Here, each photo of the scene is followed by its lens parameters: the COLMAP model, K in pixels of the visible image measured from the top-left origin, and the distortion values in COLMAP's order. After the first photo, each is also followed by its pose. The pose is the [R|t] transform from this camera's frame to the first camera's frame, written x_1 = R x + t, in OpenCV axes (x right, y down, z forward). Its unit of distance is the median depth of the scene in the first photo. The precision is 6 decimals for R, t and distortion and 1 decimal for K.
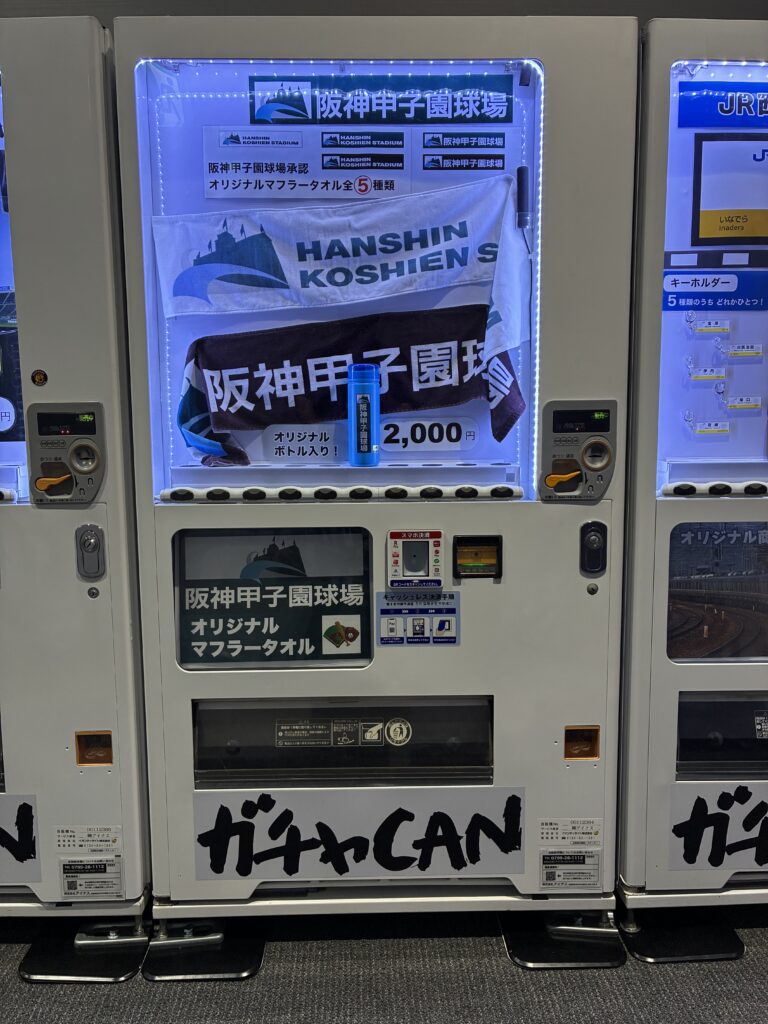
lens RADIAL K [[904.0, 0, 374.2], [0, 904.0, 520.6], [0, 0, 1]] dist [0.025541, 0.018482]
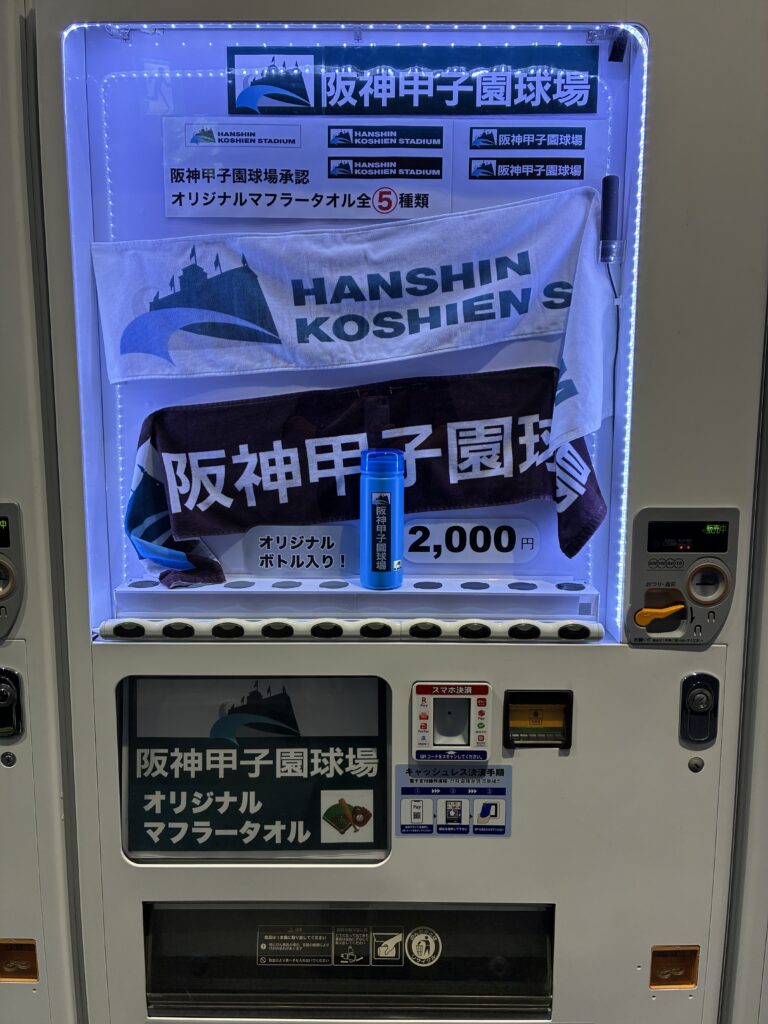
lens RADIAL K [[831.7, 0, 365.7], [0, 831.7, 495.8], [0, 0, 1]] dist [0.039887, -0.037744]
pose [[0.999688, 0.013130, -0.021253, -0.010397], [-0.012714, 0.999728, 0.019565, -0.148343], [0.021504, -0.019289, 0.999583, 0.333383]]
